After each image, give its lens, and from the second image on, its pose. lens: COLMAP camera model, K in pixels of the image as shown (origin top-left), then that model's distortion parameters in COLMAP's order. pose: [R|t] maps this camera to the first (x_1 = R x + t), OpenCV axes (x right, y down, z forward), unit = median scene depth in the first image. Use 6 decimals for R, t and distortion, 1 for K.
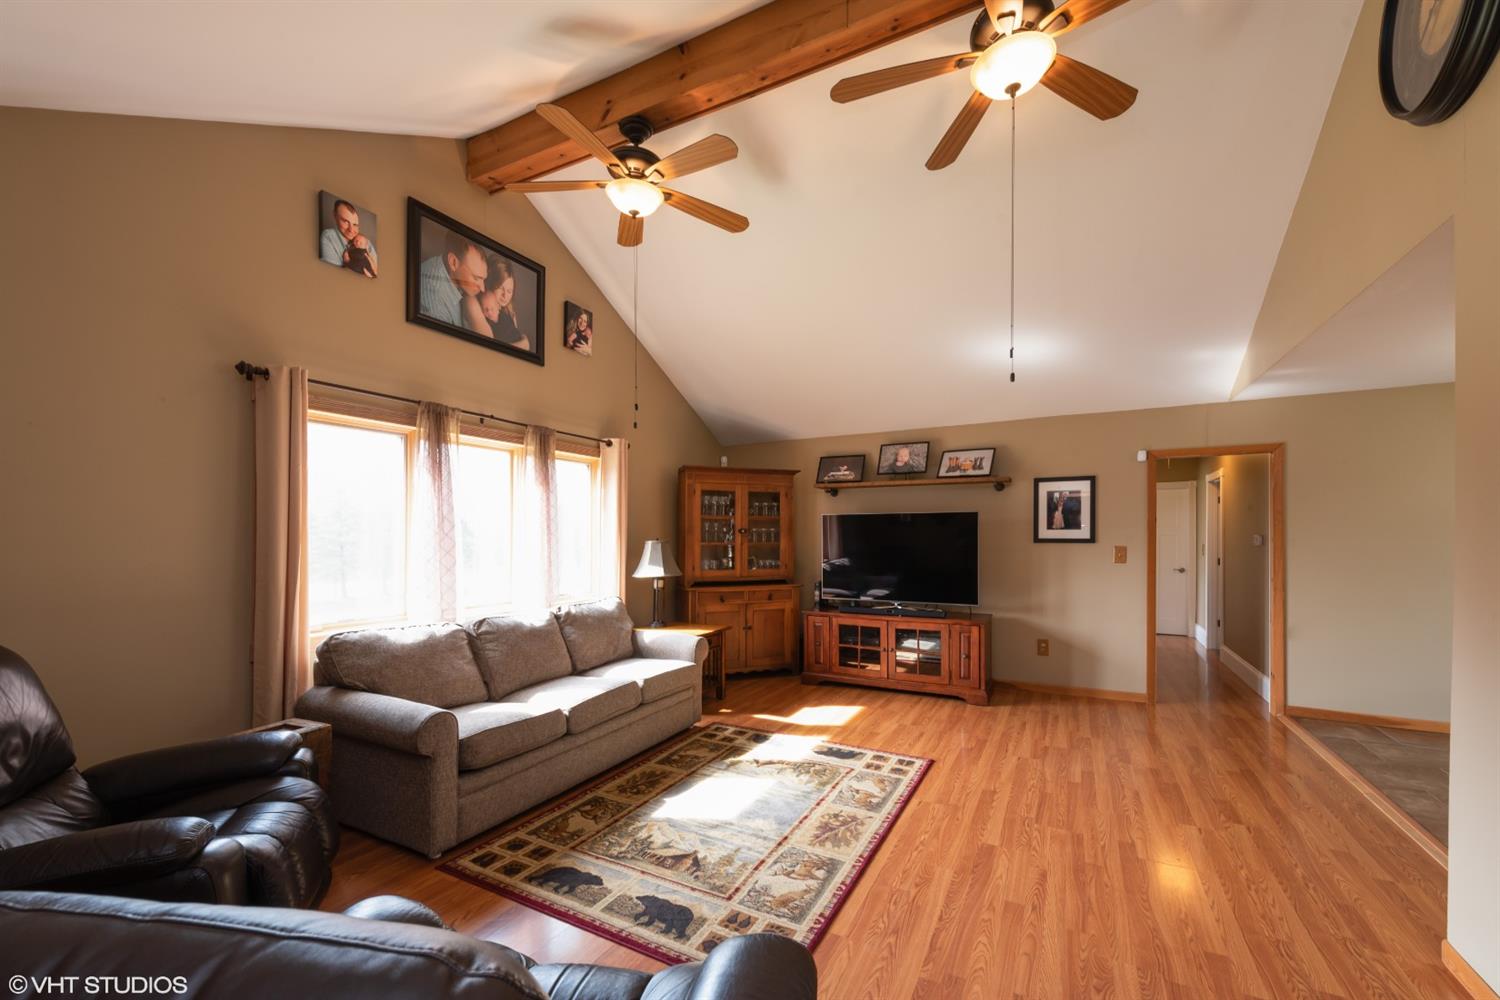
lens RADIAL K [[598.2, 0, 769.3], [0, 598.2, 533.9], [0, 0, 1]] dist [0.022220, -0.000236]
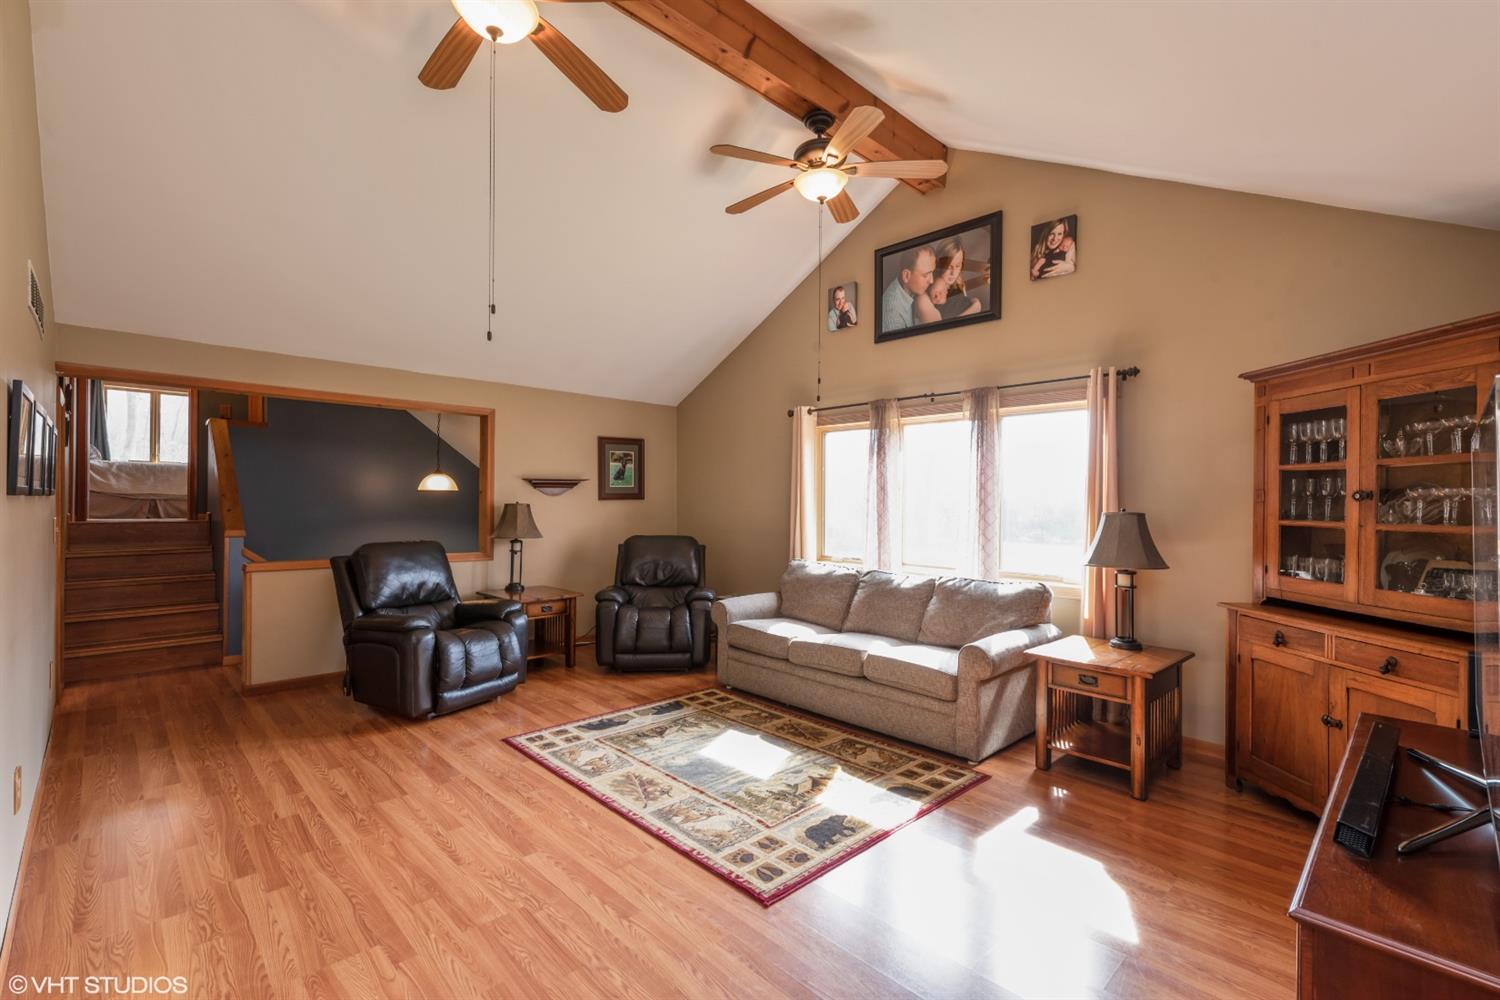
lens RADIAL K [[672.3, 0, 753.0], [0, 672.3, 499.2], [0, 0, 1]] dist [0.019443, -0.000119]
pose [[-0.329494, -0.005028, -0.944144, 0.934978], [-0.006680, 0.999973, -0.002994, 0.002257], [0.944134, 0.005321, -0.329518, 1.279852]]
